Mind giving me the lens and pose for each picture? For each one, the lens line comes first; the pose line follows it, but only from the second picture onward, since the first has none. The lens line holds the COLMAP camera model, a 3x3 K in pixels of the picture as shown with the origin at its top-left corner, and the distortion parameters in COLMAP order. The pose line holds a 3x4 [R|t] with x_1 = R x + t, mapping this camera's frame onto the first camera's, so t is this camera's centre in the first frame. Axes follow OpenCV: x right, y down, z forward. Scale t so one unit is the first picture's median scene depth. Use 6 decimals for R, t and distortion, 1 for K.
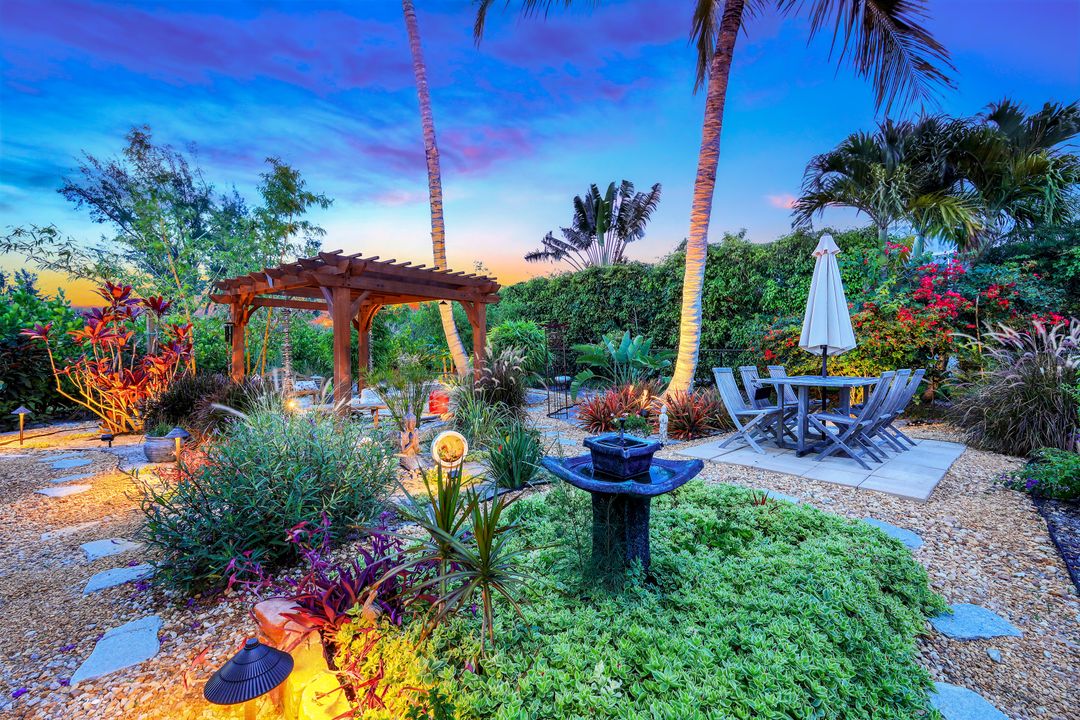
lens RADIAL K [[435.3, 0, 540.9], [0, 435.3, 343.8], [0, 0, 1]] dist [0.000826, -0.000016]
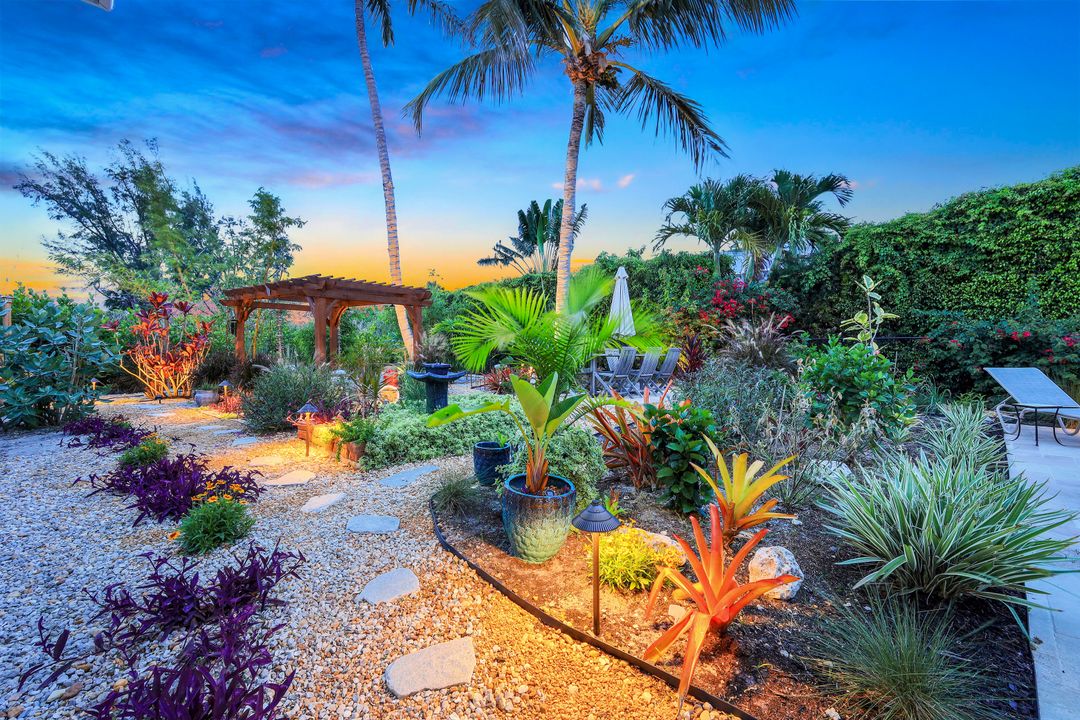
lens RADIAL K [[446.4, 0, 537.2], [0, 446.4, 353.3], [0, 0, 1]] dist [-0.000113, -0.000094]
pose [[0.998961, -0.003093, 0.045461, 0.073084], [0.002023, 0.999721, 0.023554, 0.010247], [-0.045521, -0.023438, 0.998688, -0.189359]]
